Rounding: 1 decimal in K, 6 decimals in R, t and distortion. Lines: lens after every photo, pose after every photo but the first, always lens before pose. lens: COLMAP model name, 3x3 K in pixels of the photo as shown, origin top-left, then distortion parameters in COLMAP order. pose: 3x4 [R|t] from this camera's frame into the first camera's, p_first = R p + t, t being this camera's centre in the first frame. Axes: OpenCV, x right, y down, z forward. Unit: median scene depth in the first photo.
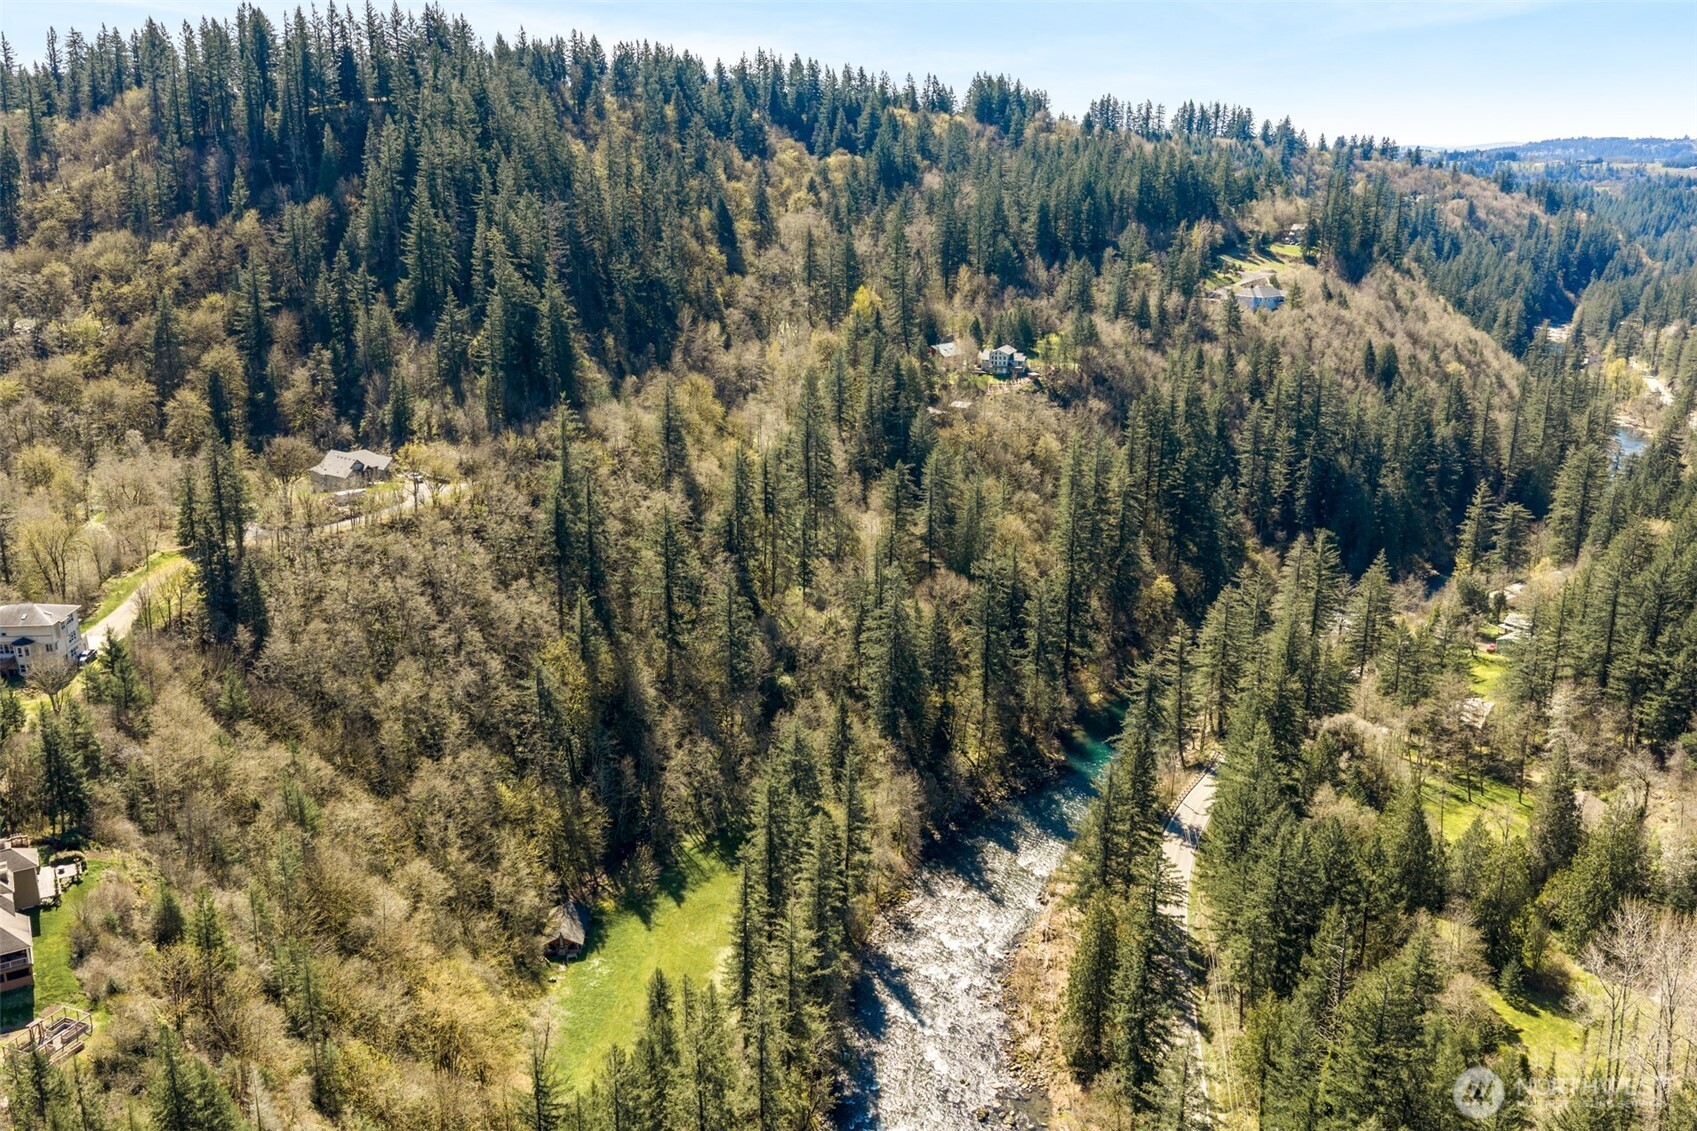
lens RADIAL K [[1404.8, 0, 855.5], [0, 1404.8, 563.7], [0, 0, 1]] dist [0.011060, -0.010896]
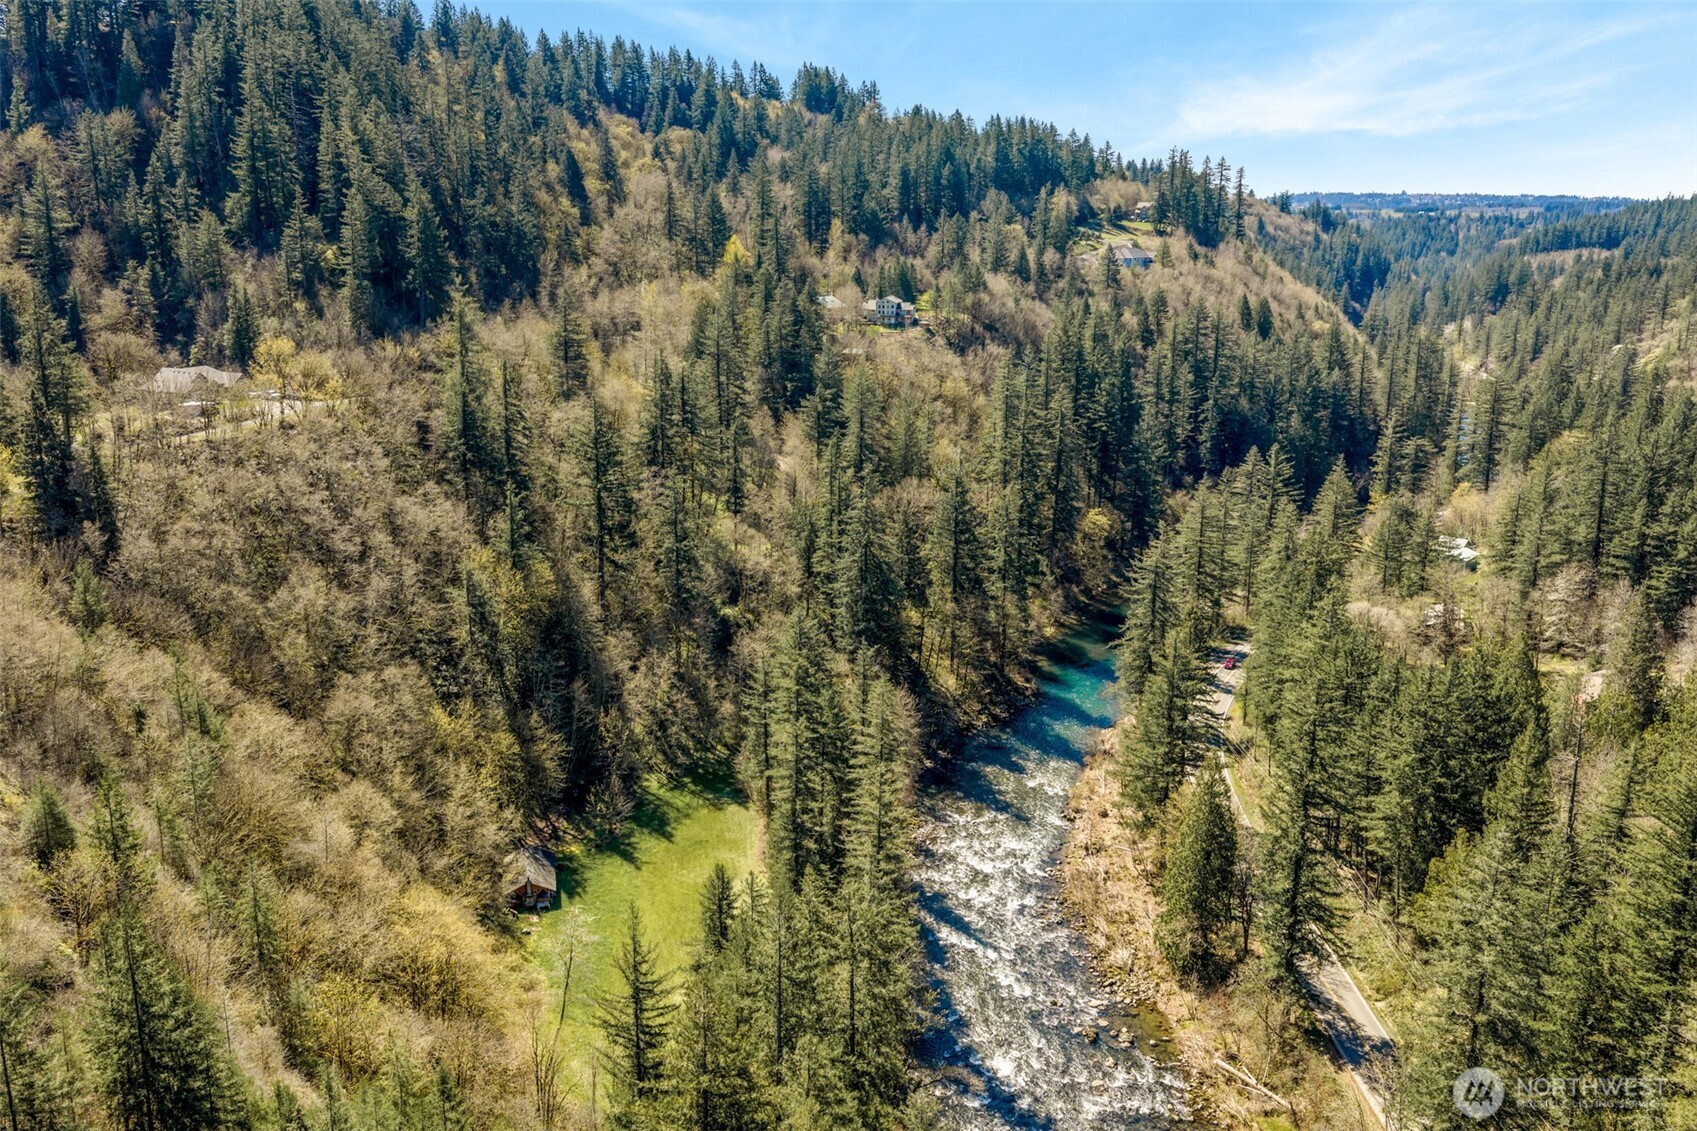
lens RADIAL K [[1404.8, 0, 855.5], [0, 1404.8, 563.7], [0, 0, 1]] dist [0.011060, -0.010896]
pose [[0.987772, -0.038815, 0.150995, -0.083257], [0.044651, 0.998373, -0.035458, 0.071779], [-0.149373, 0.041767, 0.987898, 0.100122]]
